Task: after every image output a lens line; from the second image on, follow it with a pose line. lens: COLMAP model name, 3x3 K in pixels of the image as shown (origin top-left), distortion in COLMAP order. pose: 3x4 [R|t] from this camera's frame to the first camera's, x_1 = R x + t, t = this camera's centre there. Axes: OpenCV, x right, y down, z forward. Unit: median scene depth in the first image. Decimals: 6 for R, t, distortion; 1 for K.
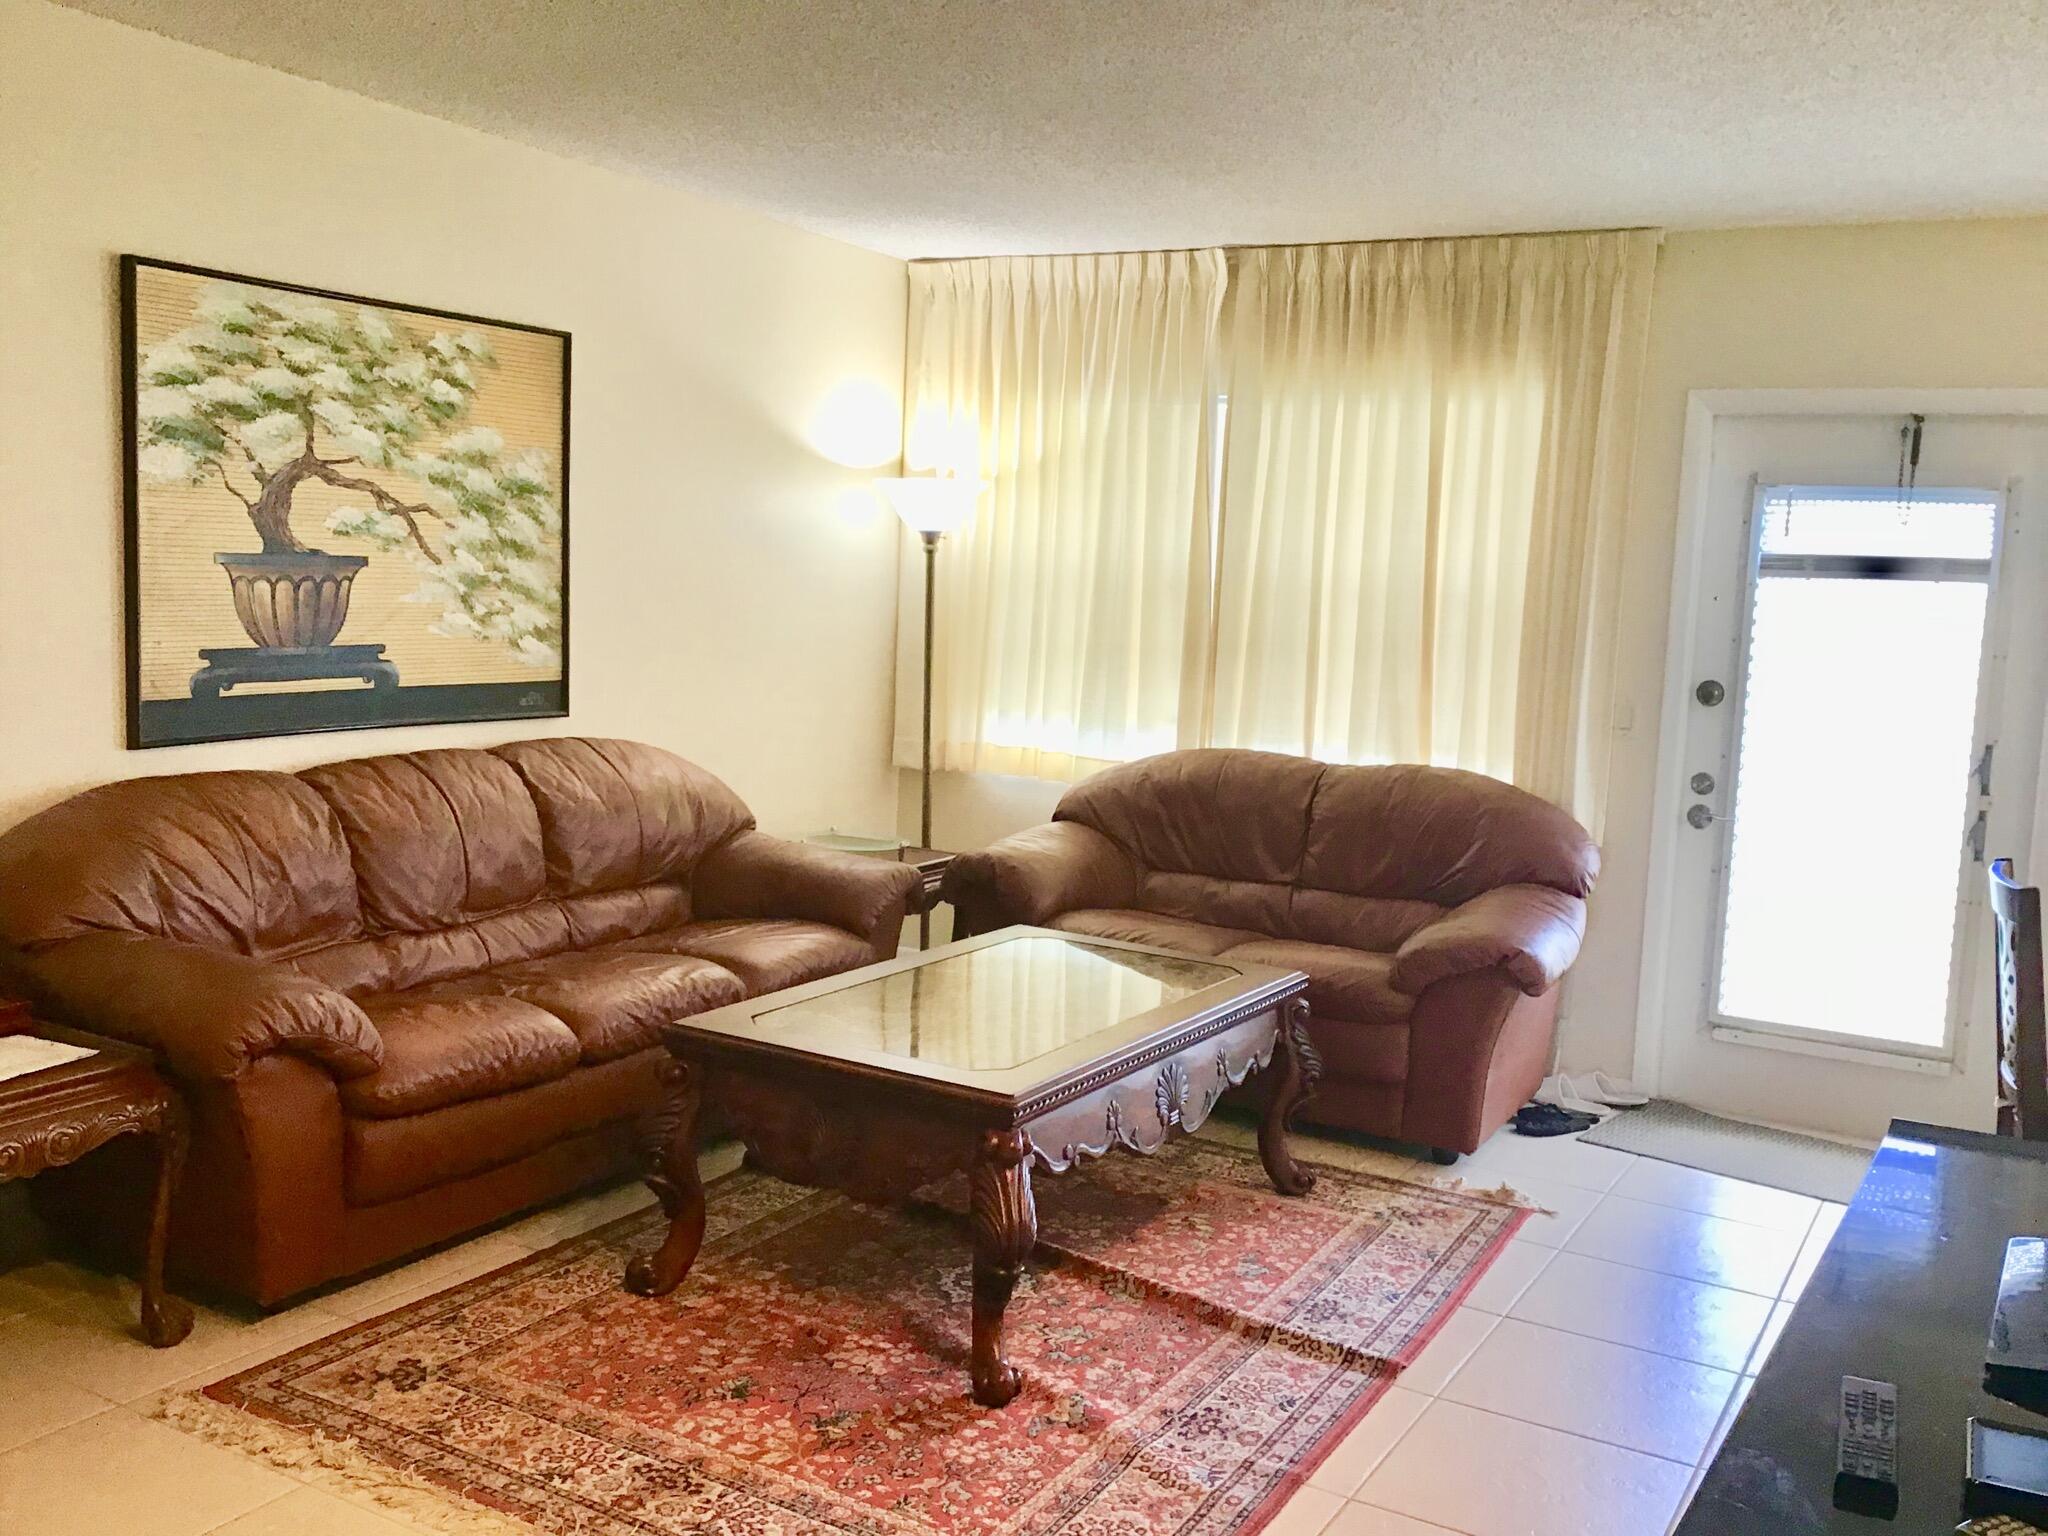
lens RADIAL K [[1824.1, 0, 1018.4], [0, 1824.1, 756.0], [0, 0, 1]] dist [0.106655, -0.214958]
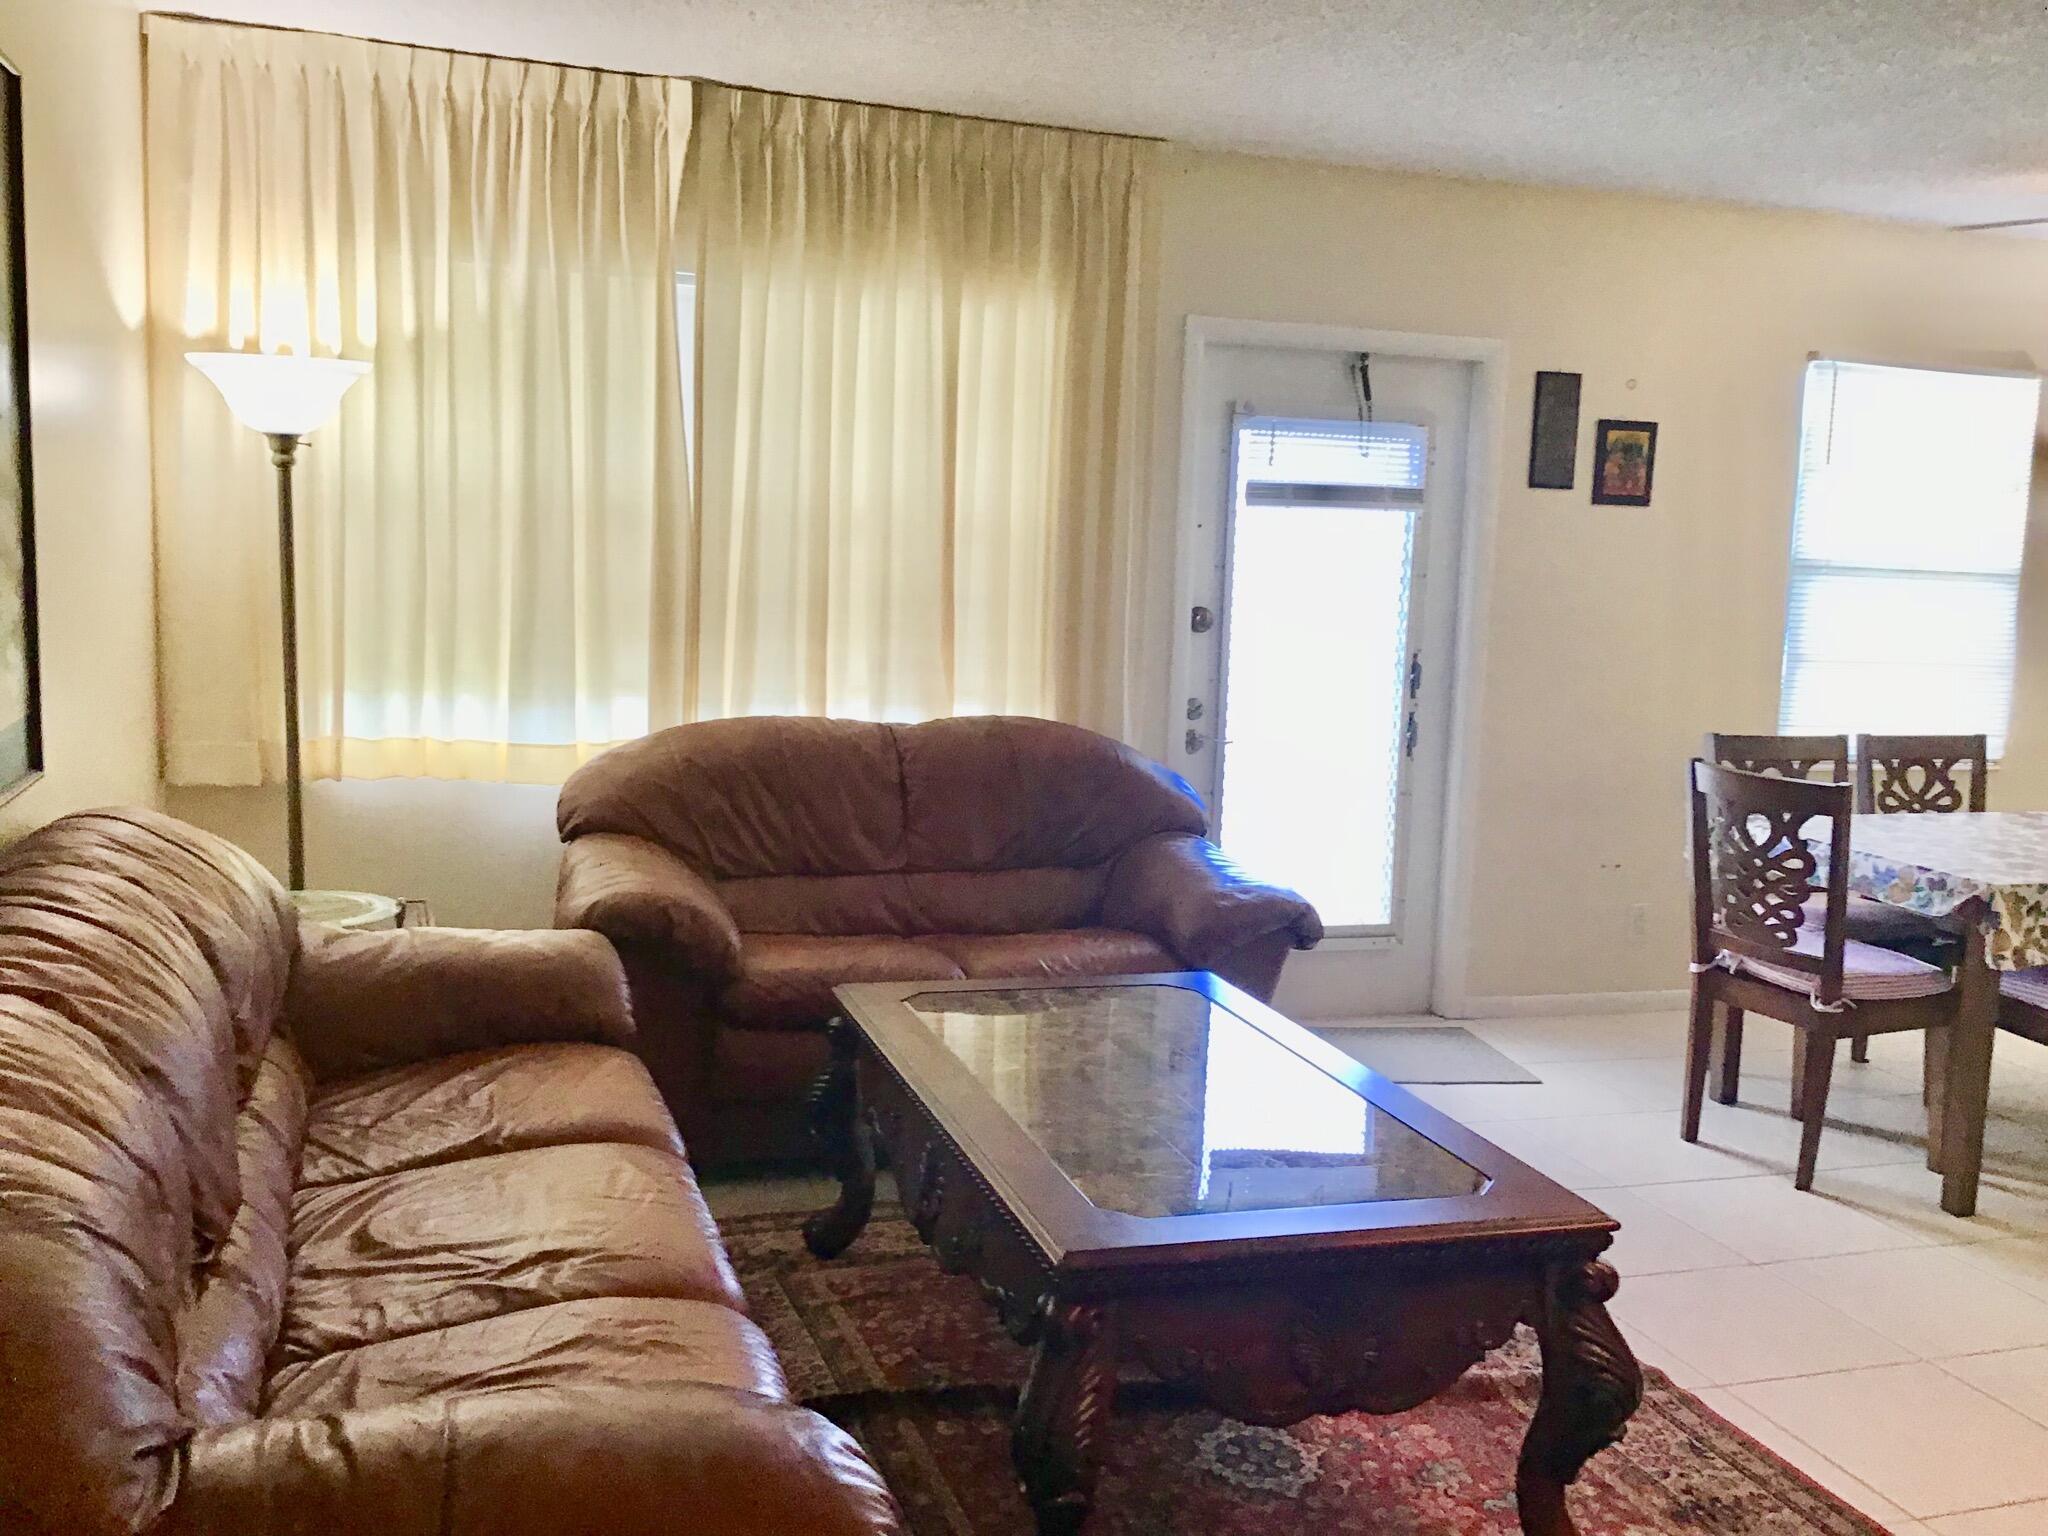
lens RADIAL K [[1824.1, 0, 1018.4], [0, 1824.1, 756.0], [0, 0, 1]] dist [0.106655, -0.214958]
pose [[0.667641, -0.112363, 0.735955, -0.432408], [0.066764, 0.993598, 0.091132, -0.056961], [-0.741484, -0.011709, 0.670869, 0.392284]]
